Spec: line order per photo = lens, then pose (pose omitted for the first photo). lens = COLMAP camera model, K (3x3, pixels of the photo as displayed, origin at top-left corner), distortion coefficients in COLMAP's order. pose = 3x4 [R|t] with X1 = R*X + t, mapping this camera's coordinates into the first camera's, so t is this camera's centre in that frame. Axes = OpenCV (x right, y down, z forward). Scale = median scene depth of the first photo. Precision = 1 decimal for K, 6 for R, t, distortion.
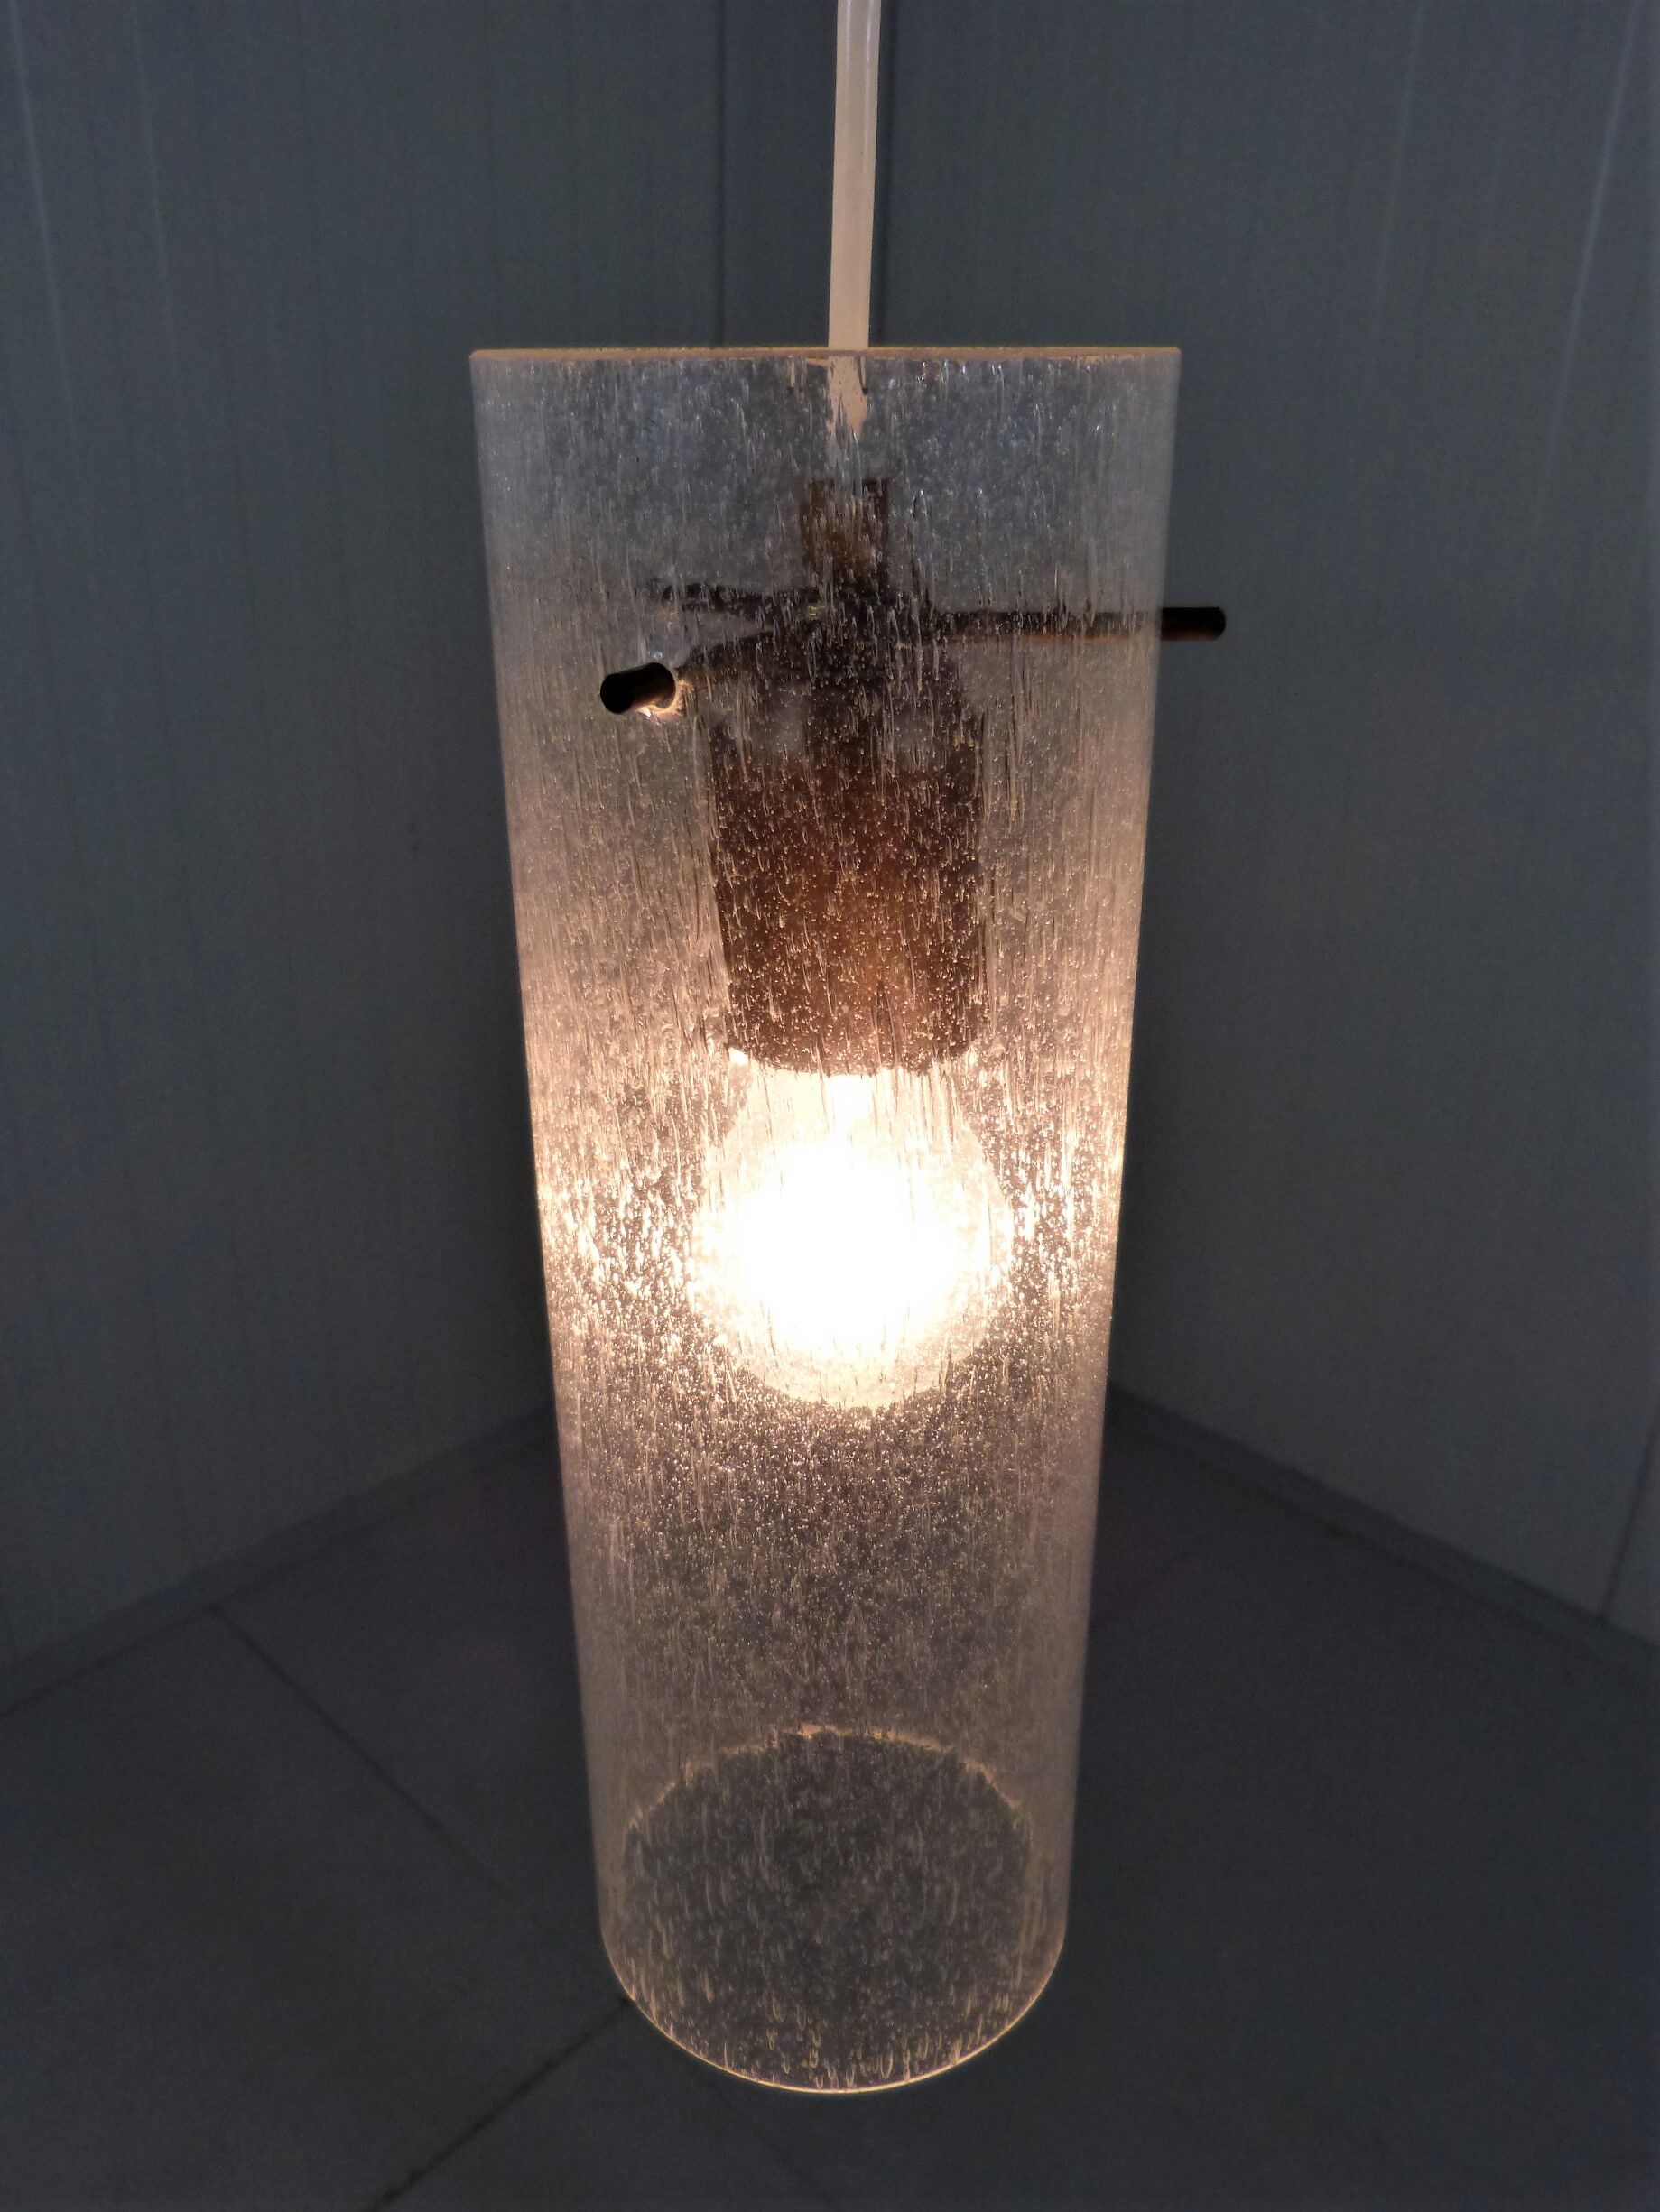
lens RADIAL K [[1670.0, 0, 824.1], [0, 1670.0, 1070.5], [0, 0, 1]] dist [-0.028457, 0.007142]
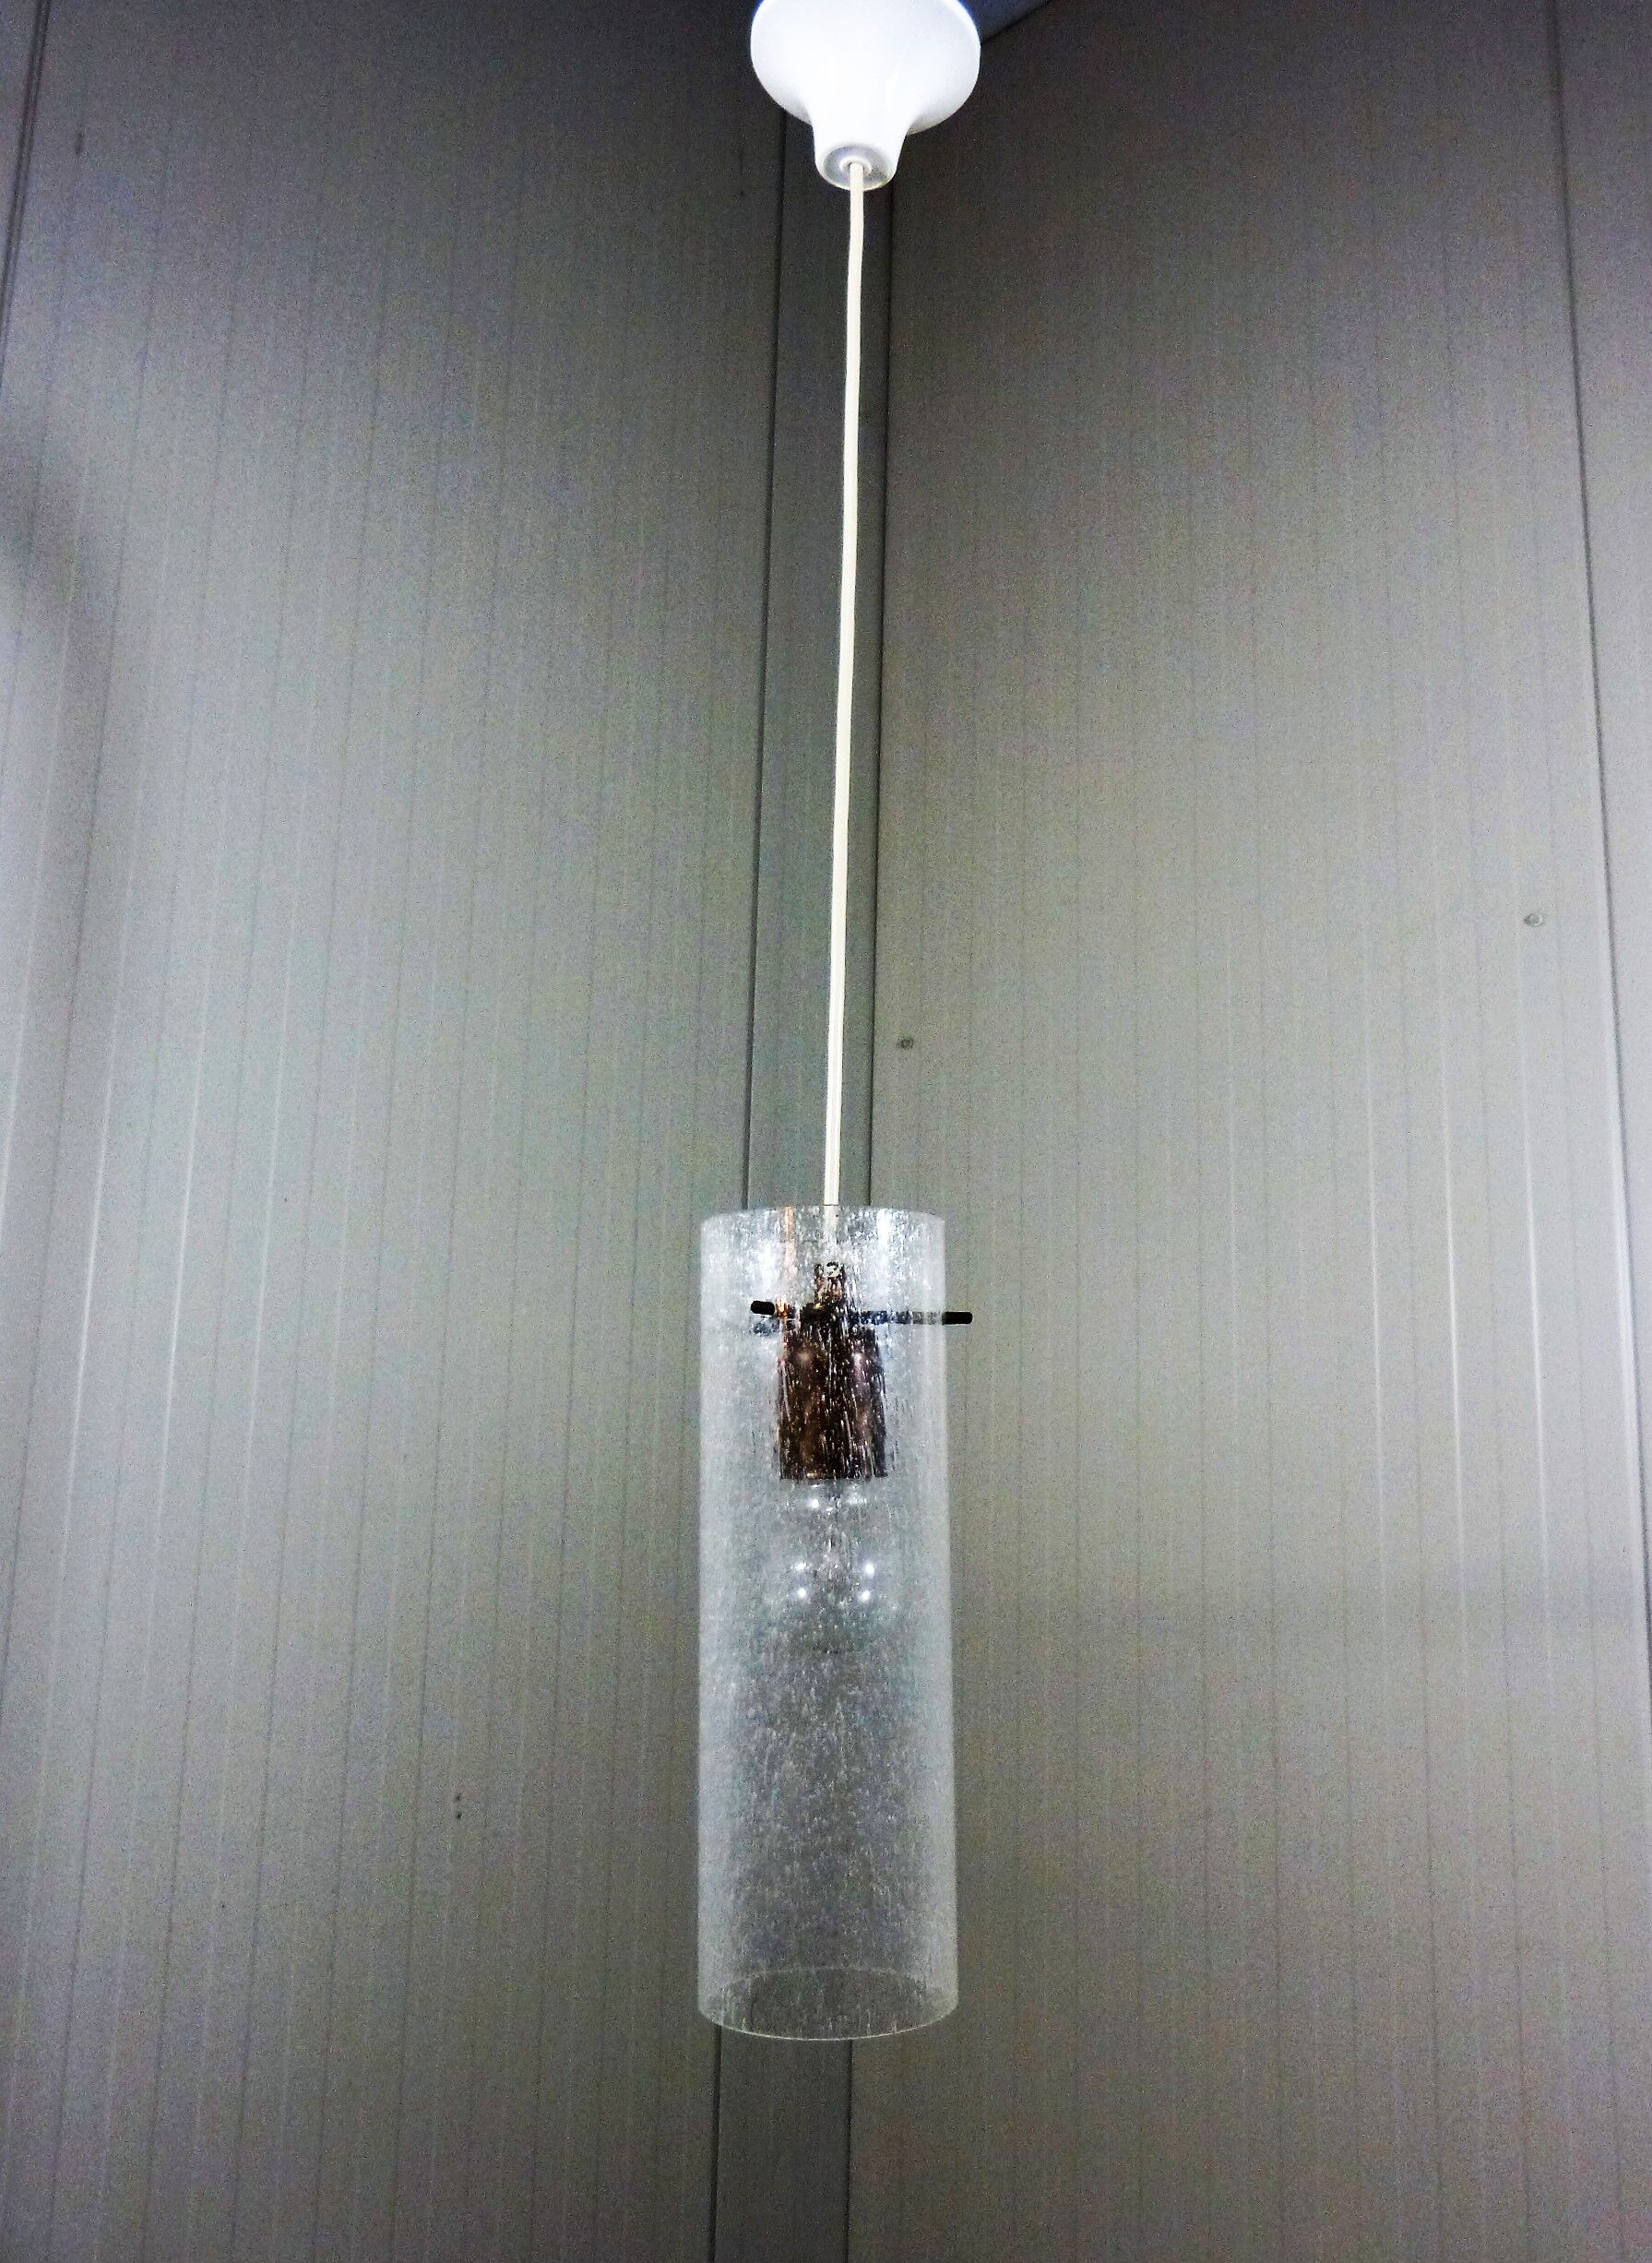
lens RADIAL K [[1708.2, 0, 833.7], [0, 1708.2, 1139.8], [0, 0, 1]] dist [-0.028457, 0.007142]
pose [[0.999814, 0.001831, 0.019216, -0.036551], [0.009238, 0.828686, -0.559637, 1.064324], [-0.016949, 0.559710, 0.828515, -1.475180]]
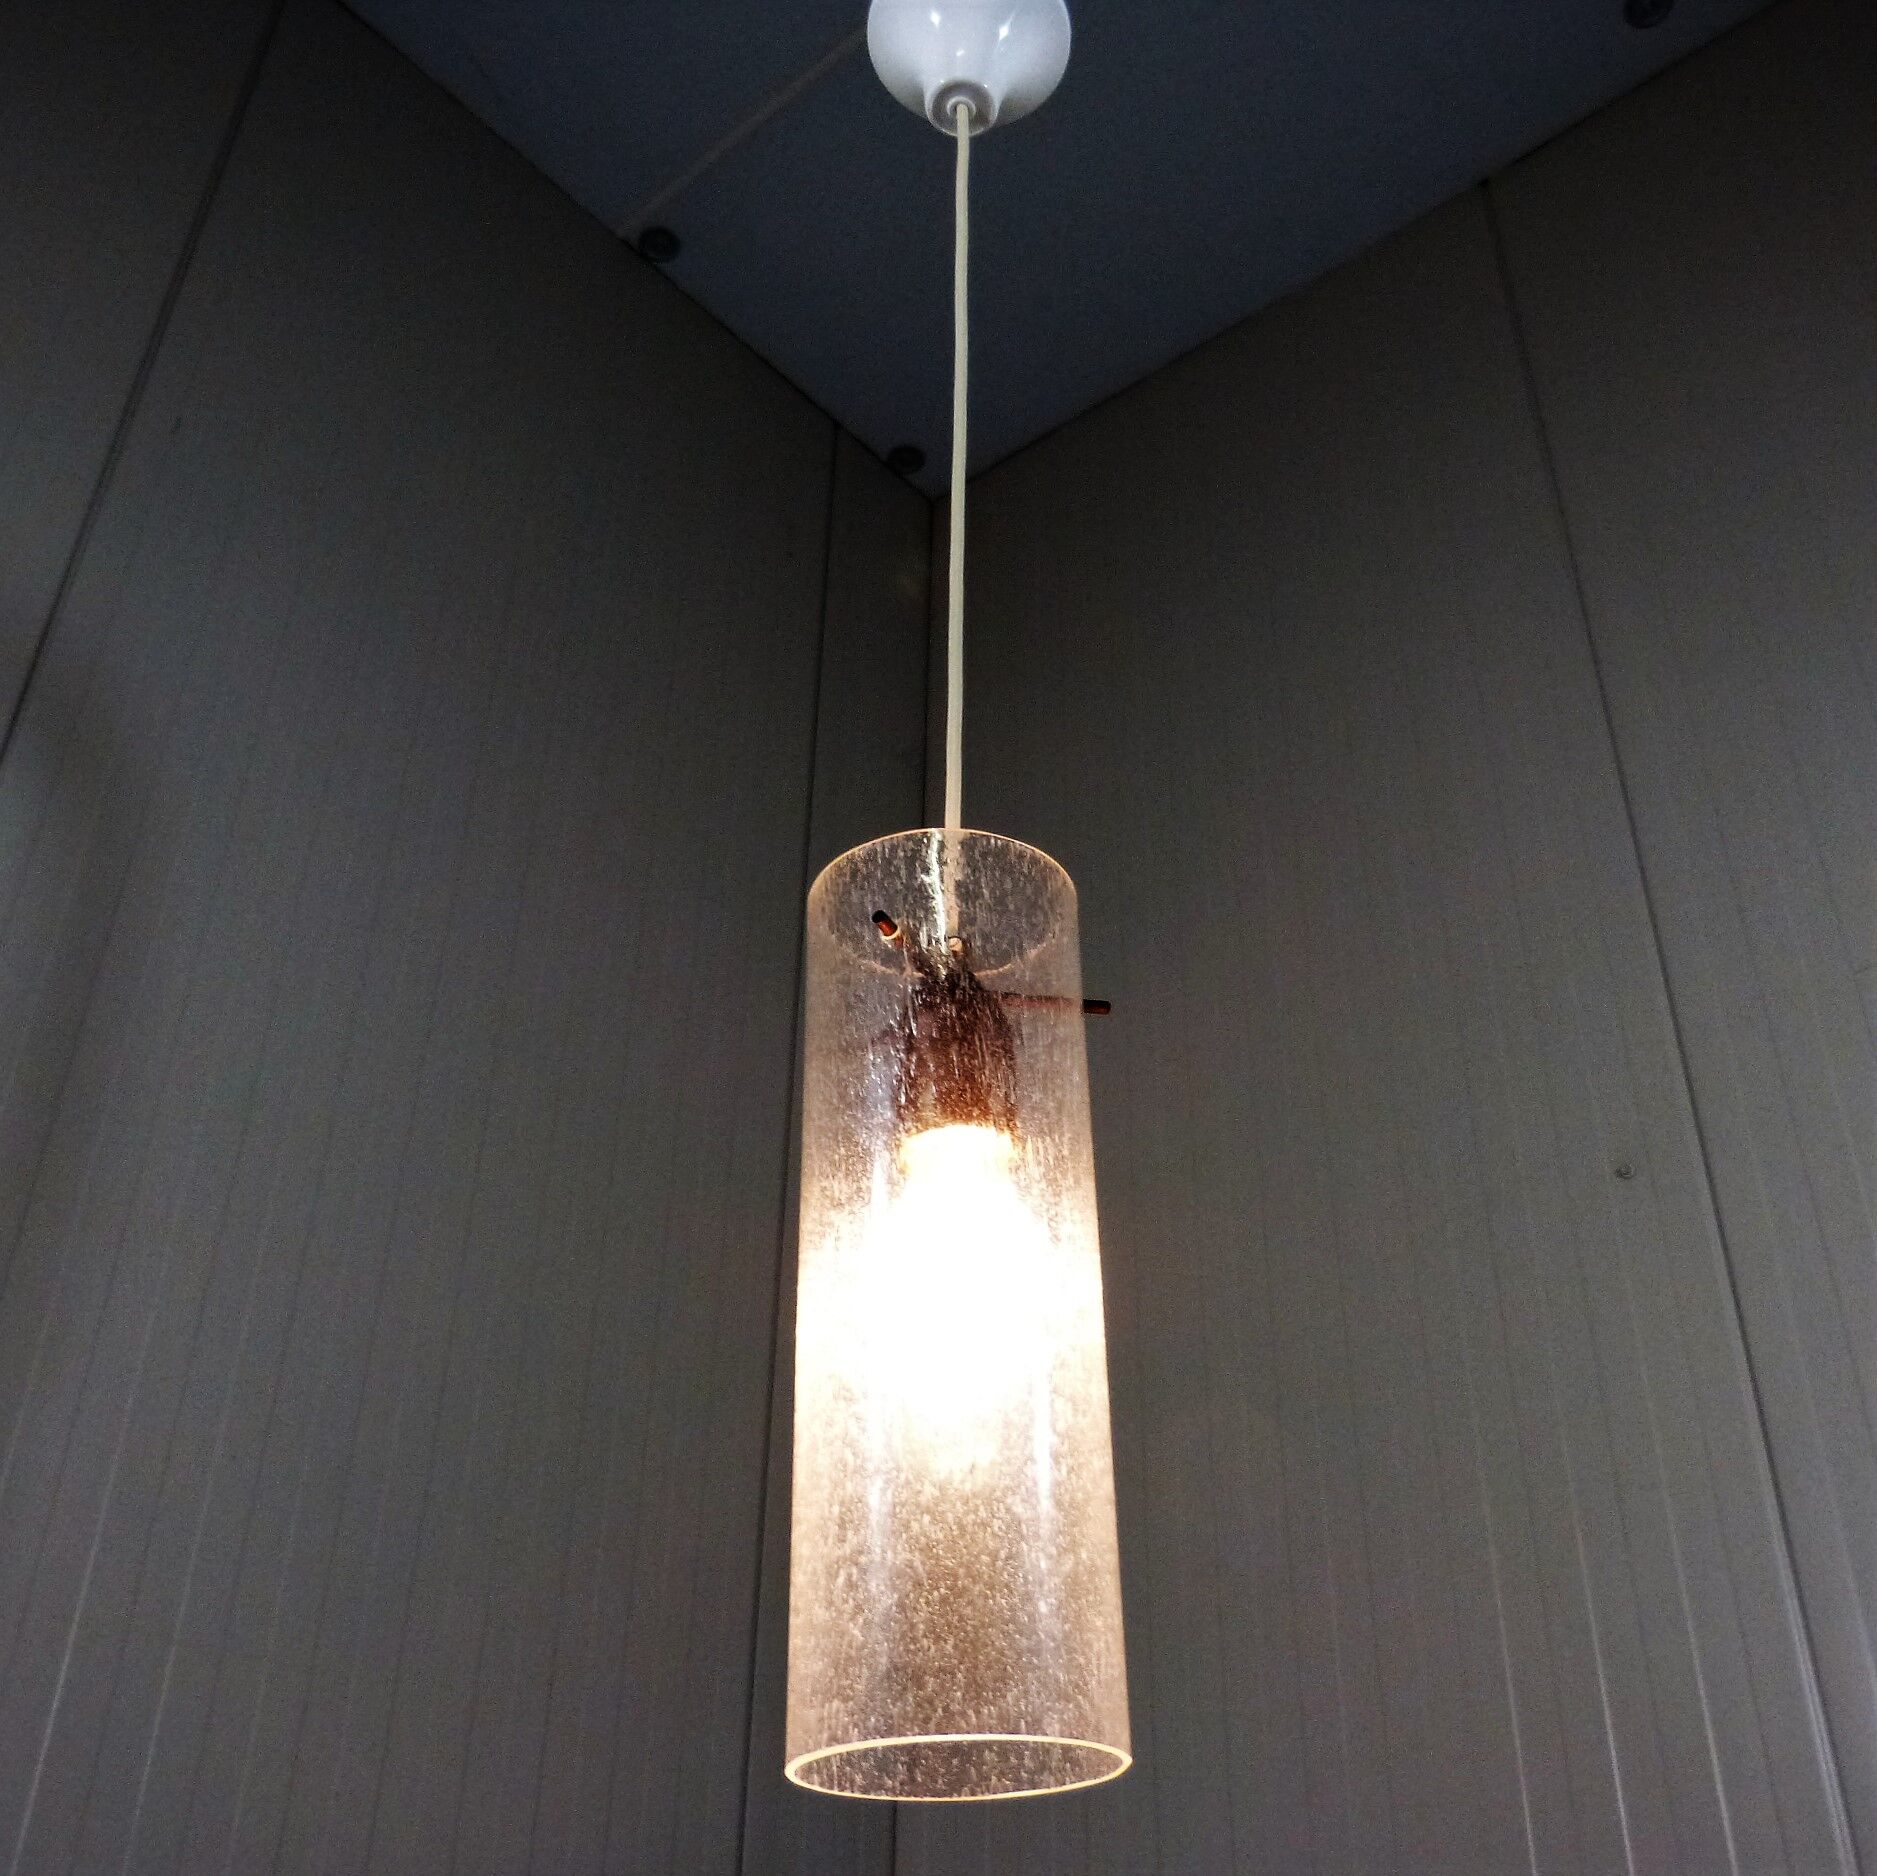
lens RADIAL K [[1867.7, 0, 937.7], [0, 1867.7, 952.0], [0, 0, 1]] dist [-0.023771, 0.000000]
pose [[0.997667, 0.029130, 0.061744, -0.179425], [0.034409, 0.566573, -0.823293, 1.938343], [-0.058964, 0.823497, 0.564249, -0.566797]]
